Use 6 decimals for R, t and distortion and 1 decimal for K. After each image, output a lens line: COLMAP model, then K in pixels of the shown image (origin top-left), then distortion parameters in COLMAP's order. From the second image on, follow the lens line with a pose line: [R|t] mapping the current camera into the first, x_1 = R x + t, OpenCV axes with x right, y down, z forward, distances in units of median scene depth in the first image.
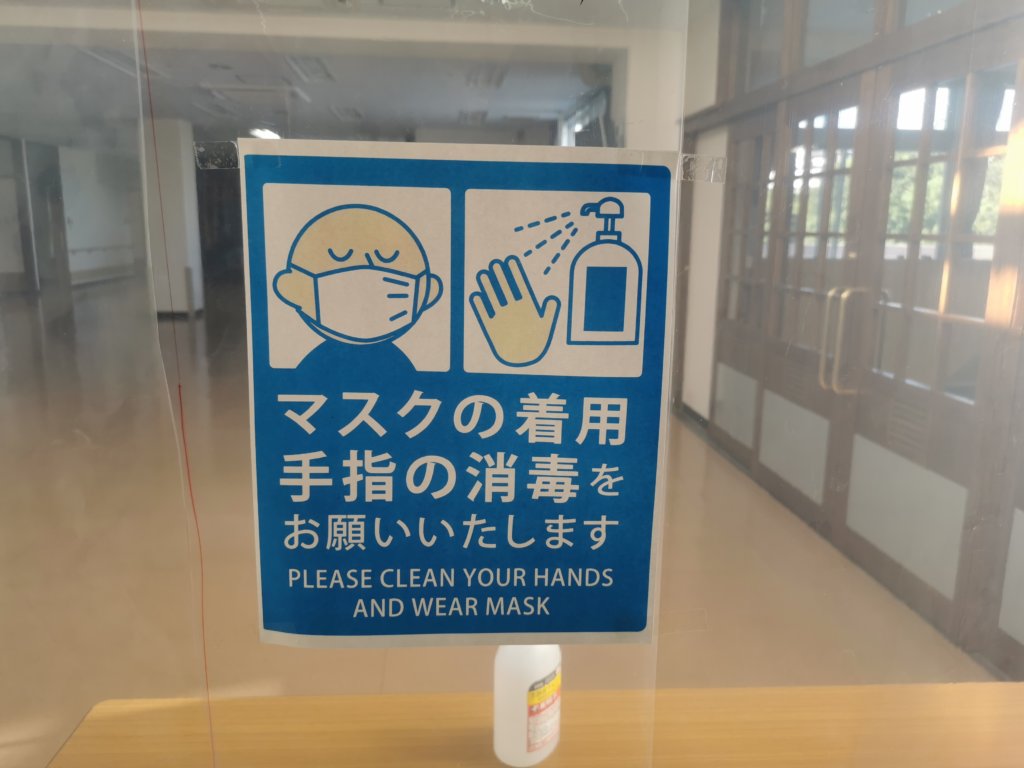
lens RADIAL K [[794.8, 0, 508.3], [0, 794.8, 380.8], [0, 0, 1]] dist [0.028278, -0.004444]
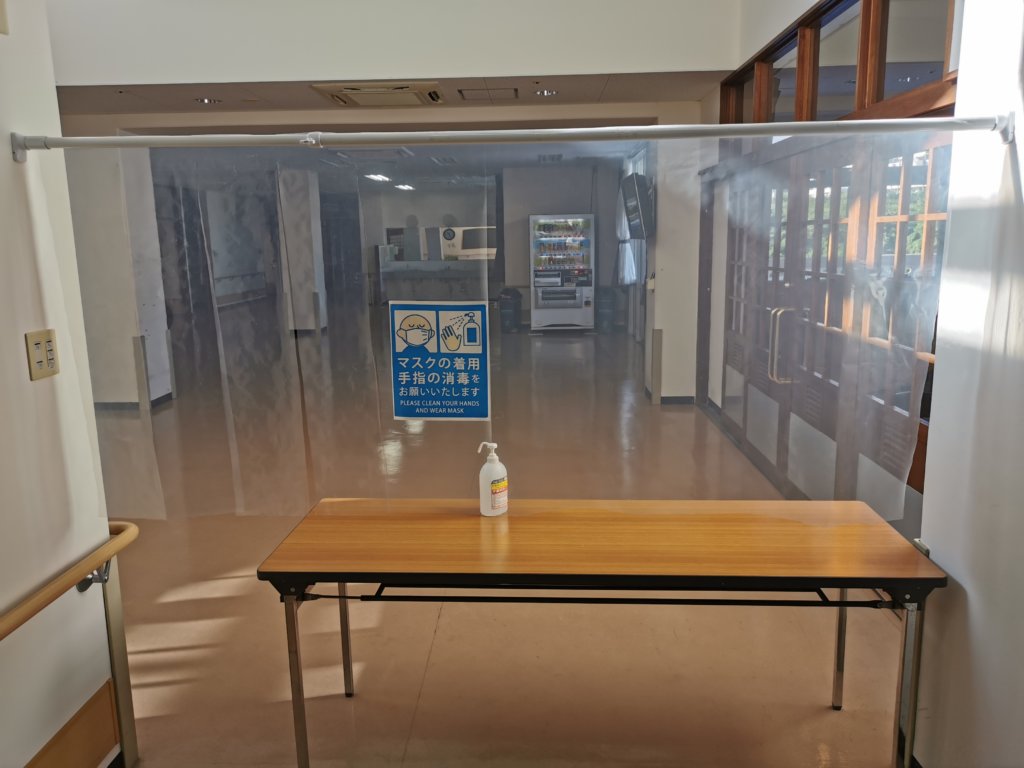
lens RADIAL K [[794.8, 0, 513.7], [0, 794.8, 387.0], [0, 0, 1]] dist [0.028278, -0.004444]
pose [[0.992400, -0.006550, -0.122878, 0.835710], [0.005886, 0.999966, -0.005763, 0.195873], [0.122911, 0.004996, 0.992405, -3.101168]]
